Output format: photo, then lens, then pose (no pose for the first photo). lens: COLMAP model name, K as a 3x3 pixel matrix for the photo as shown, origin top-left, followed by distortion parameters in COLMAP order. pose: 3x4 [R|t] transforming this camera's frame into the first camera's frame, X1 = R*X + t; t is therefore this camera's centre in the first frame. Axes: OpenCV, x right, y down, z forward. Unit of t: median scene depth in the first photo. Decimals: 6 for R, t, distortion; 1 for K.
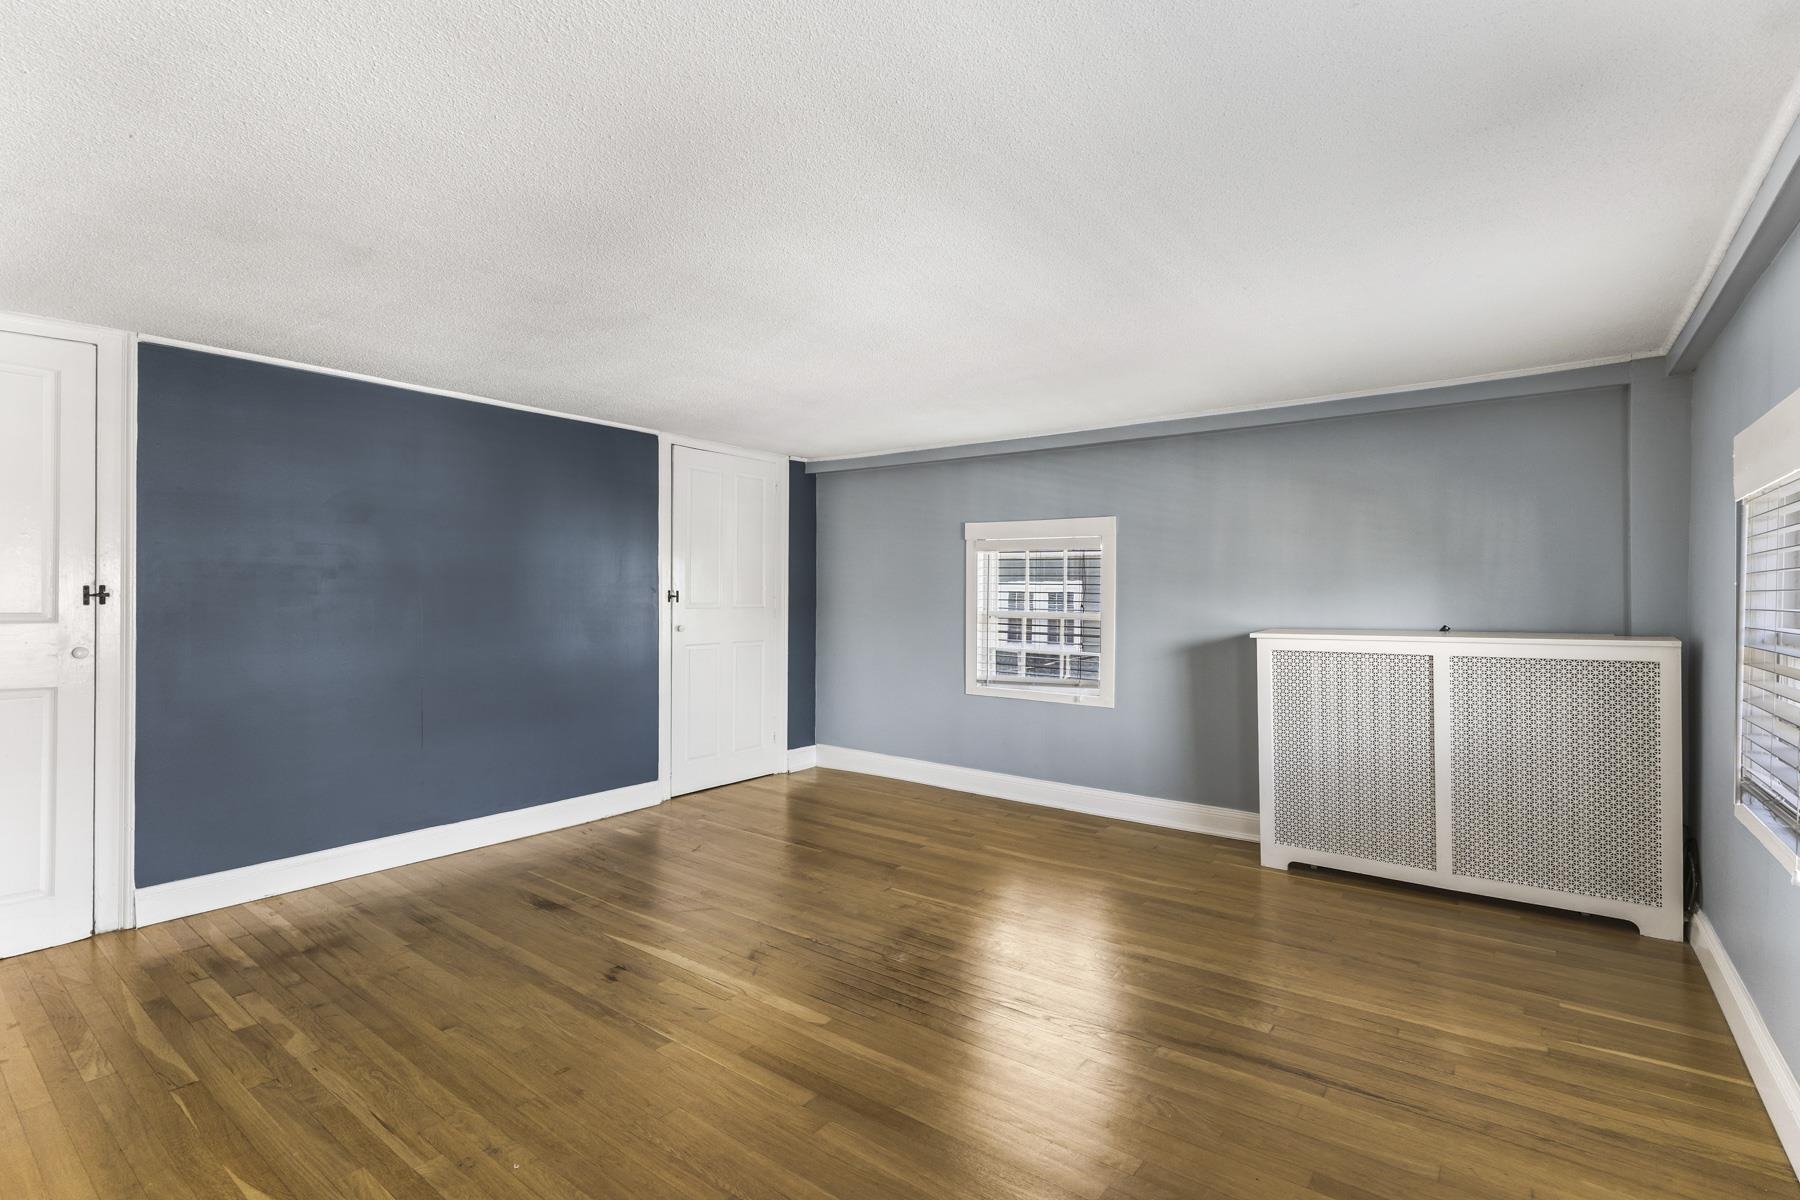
lens RADIAL K [[834.0, 0, 896.3], [0, 834.0, 597.7], [0, 0, 1]] dist [0.003193, -0.001361]
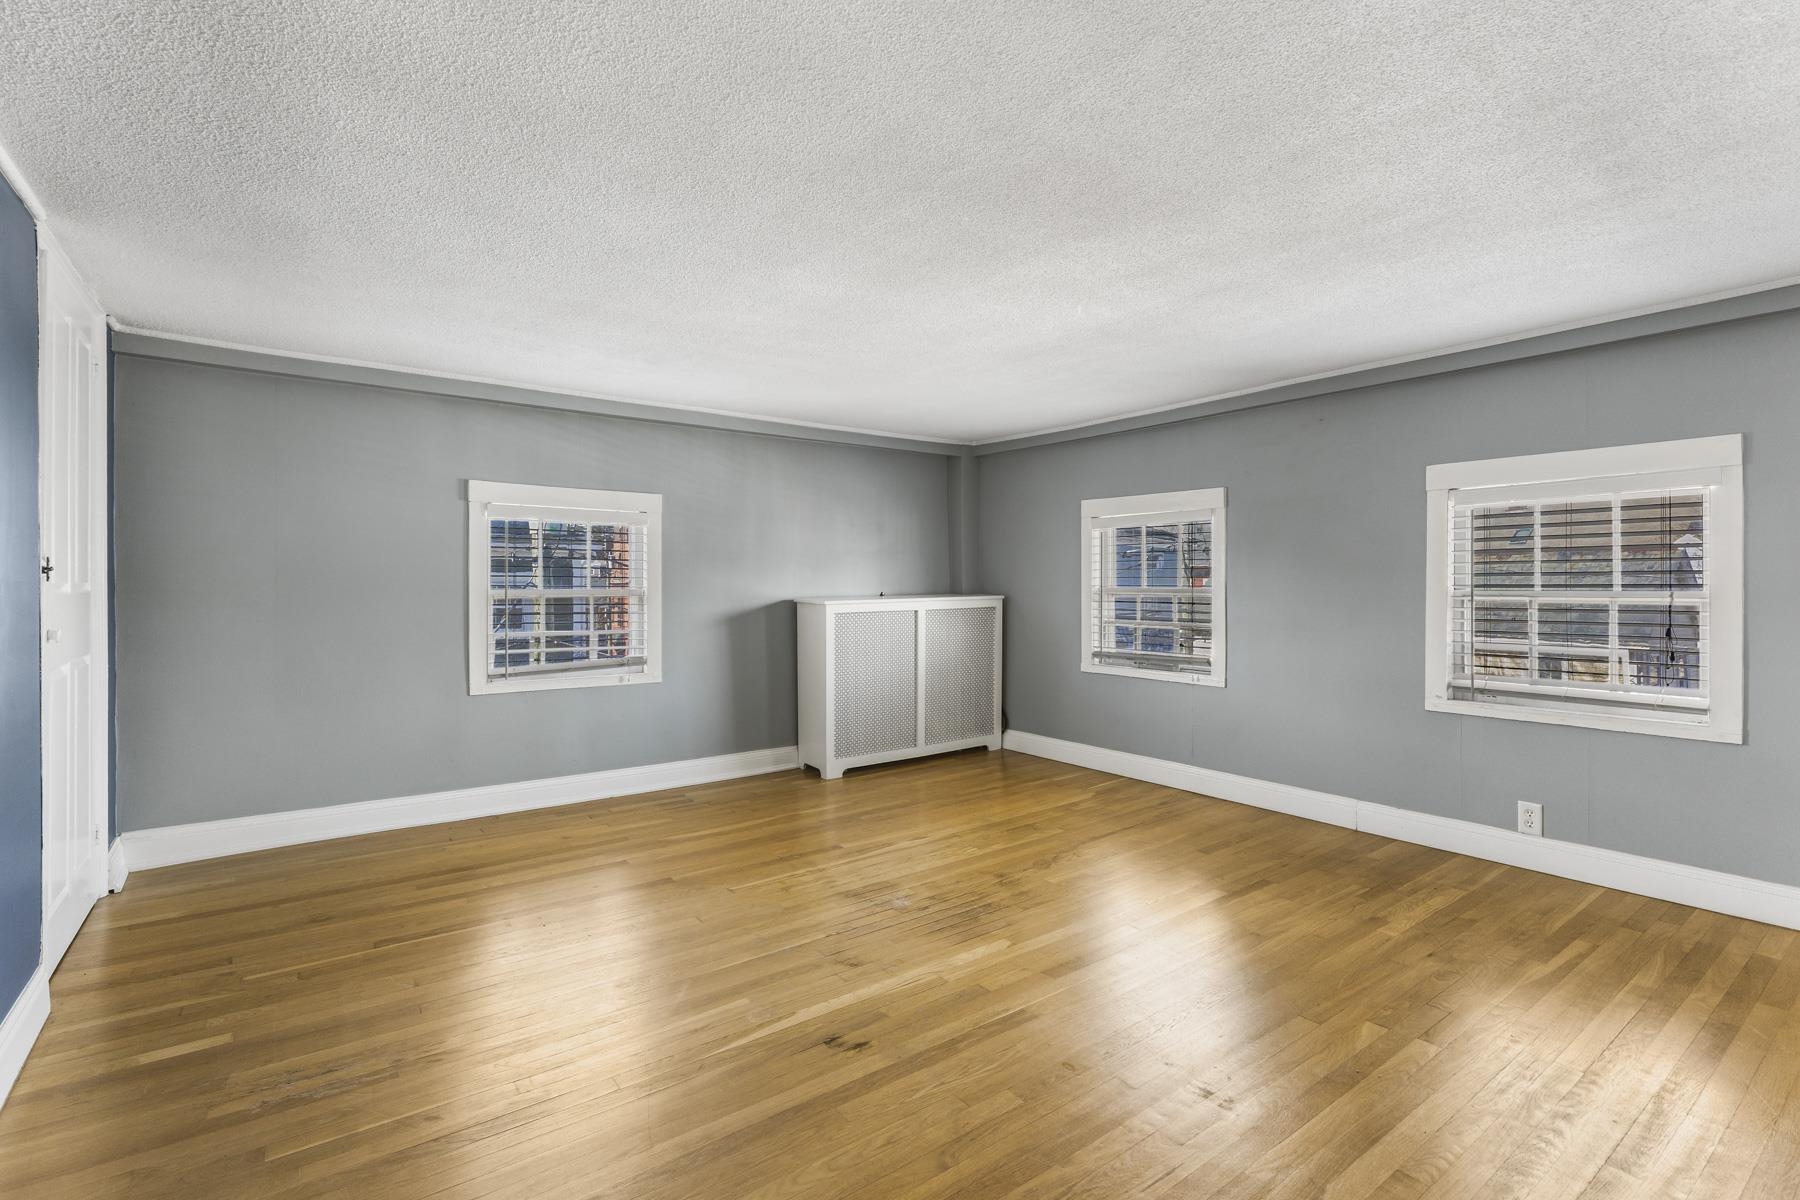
lens RADIAL K [[834.0, 0, 904.1], [0, 834.0, 596.9], [0, 0, 1]] dist [0.003193, -0.001361]
pose [[0.277955, -0.023823, 0.960299, -0.781471], [0.006489, 0.999716, 0.022922, 0.007953], [-0.960572, -0.000140, 0.278030, 0.532981]]
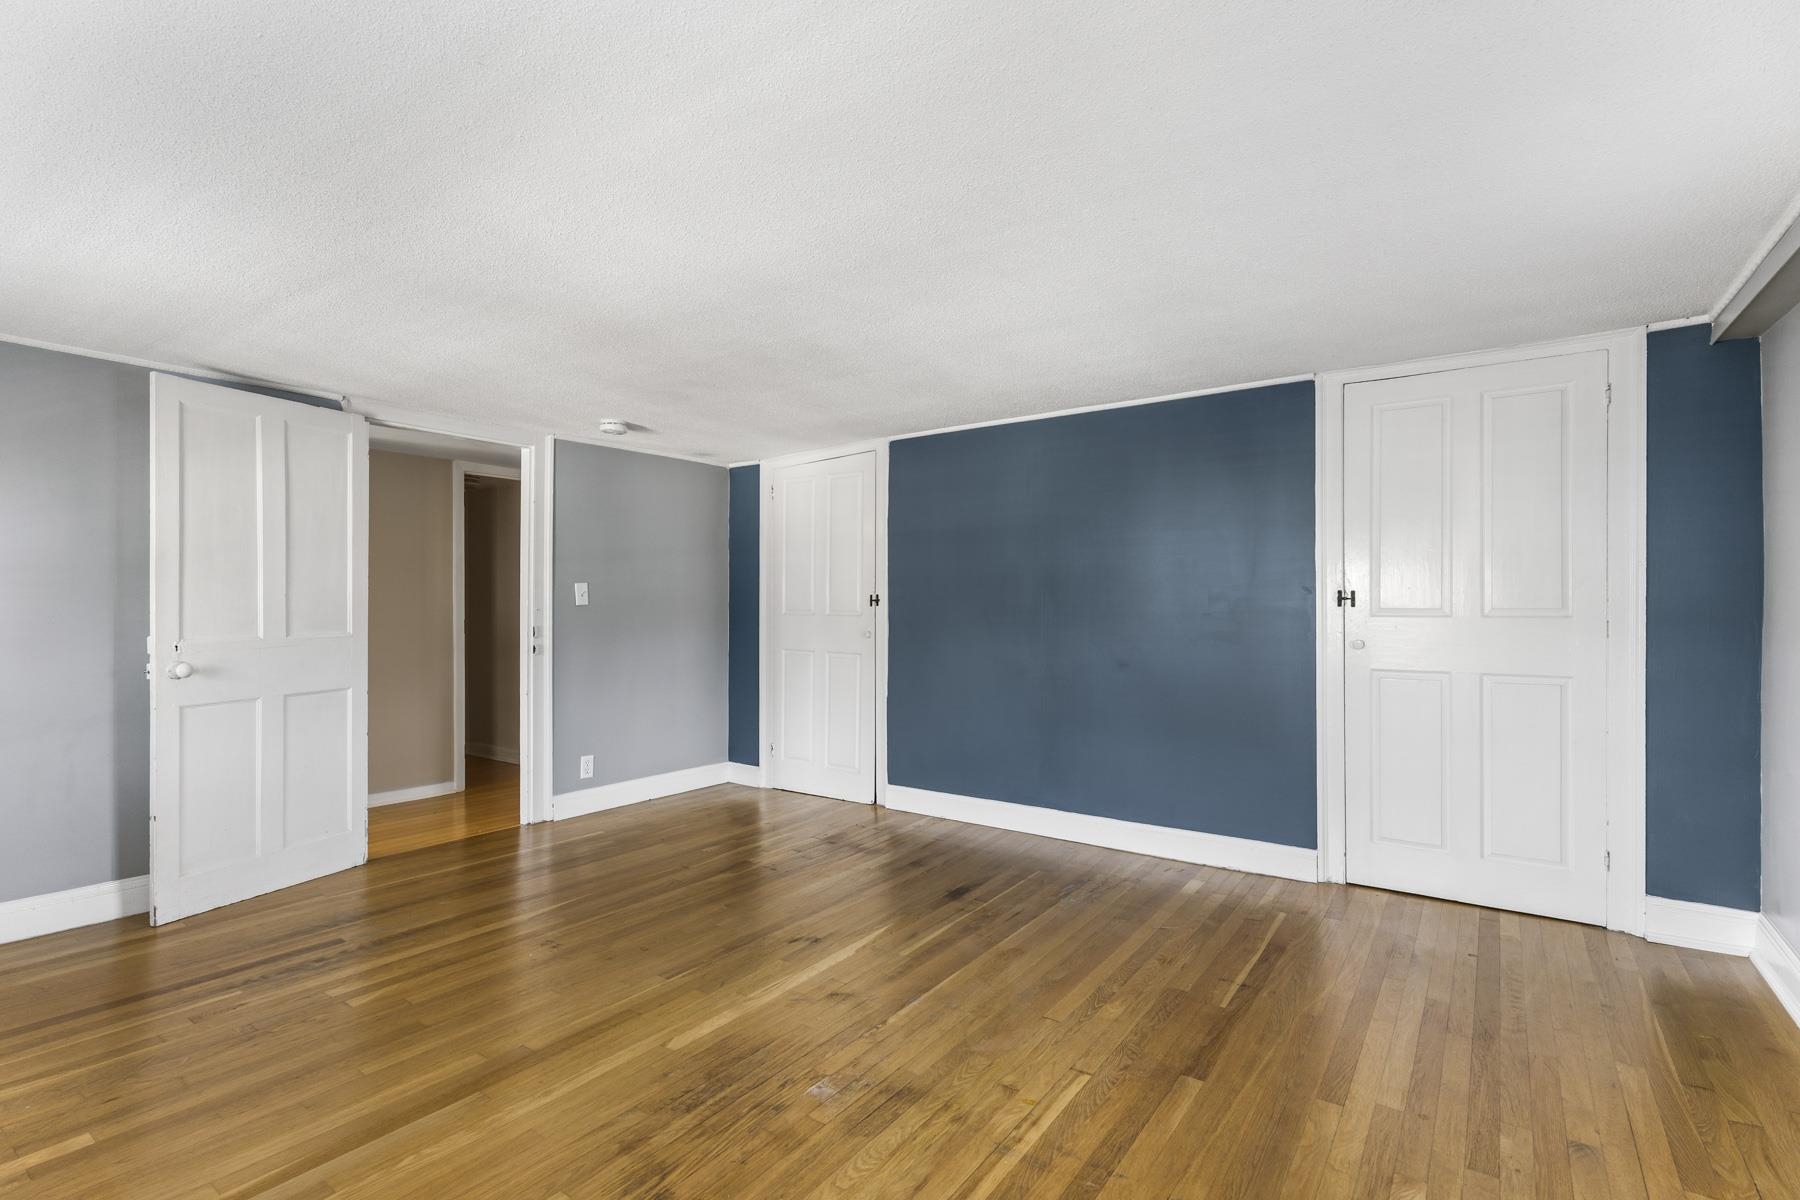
lens RADIAL K [[834.0, 0, 904.8], [0, 834.0, 592.9], [0, 0, 1]] dist [0.003193, -0.001361]
pose [[0.036718, -0.014696, -0.999218, 0.570647], [0.000402, 0.999892, -0.014691, 0.005125], [0.999326, 0.000138, 0.036720, 0.799910]]
